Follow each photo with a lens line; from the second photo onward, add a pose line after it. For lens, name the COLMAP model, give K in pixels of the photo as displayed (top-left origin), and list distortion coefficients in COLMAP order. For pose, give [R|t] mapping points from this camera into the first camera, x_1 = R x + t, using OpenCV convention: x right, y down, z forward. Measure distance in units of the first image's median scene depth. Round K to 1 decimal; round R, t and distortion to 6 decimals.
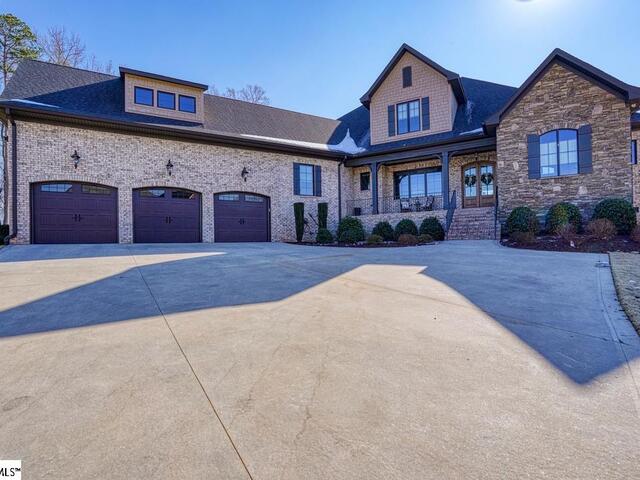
lens RADIAL K [[311.5, 0, 320.0], [0, 311.5, 240.0], [0, 0, 1]] dist [-0.003377, -0.000140]
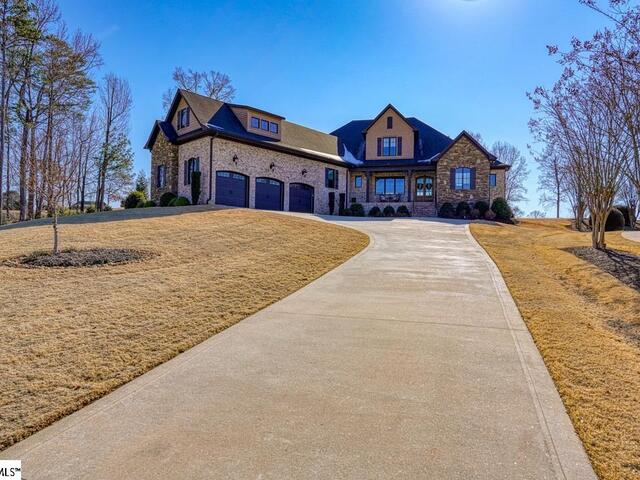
lens RADIAL K [[388.9, 0, 320.0], [0, 388.9, 240.0], [0, 0, 1]] dist [0.002830, 0.000074]
pose [[0.957914, 0.038728, 0.284430, -0.680011], [-0.038663, 0.999235, -0.005843, 0.146125], [-0.284439, -0.005400, 0.958679, -0.953582]]
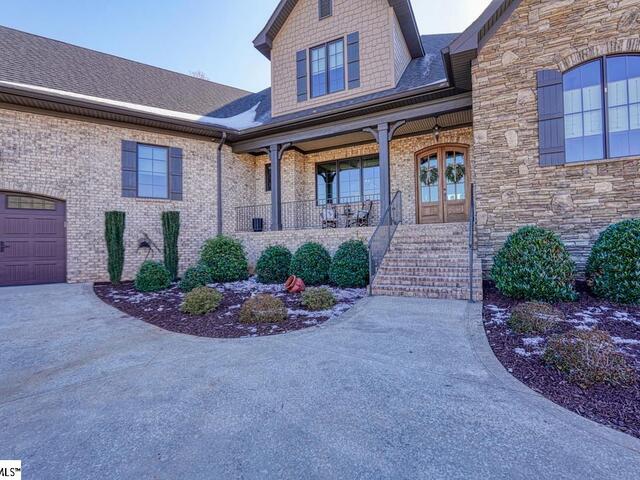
lens RADIAL K [[299.8, 0, 320.0], [0, 299.8, 240.0], [0, 0, 1]] dist [-0.003033, -0.000283]
pose [[0.998214, 0.000247, 0.059732, 0.241624], [0.000128, 0.999980, -0.006277, -0.063486], [-0.059733, 0.006274, 0.998195, 0.438692]]
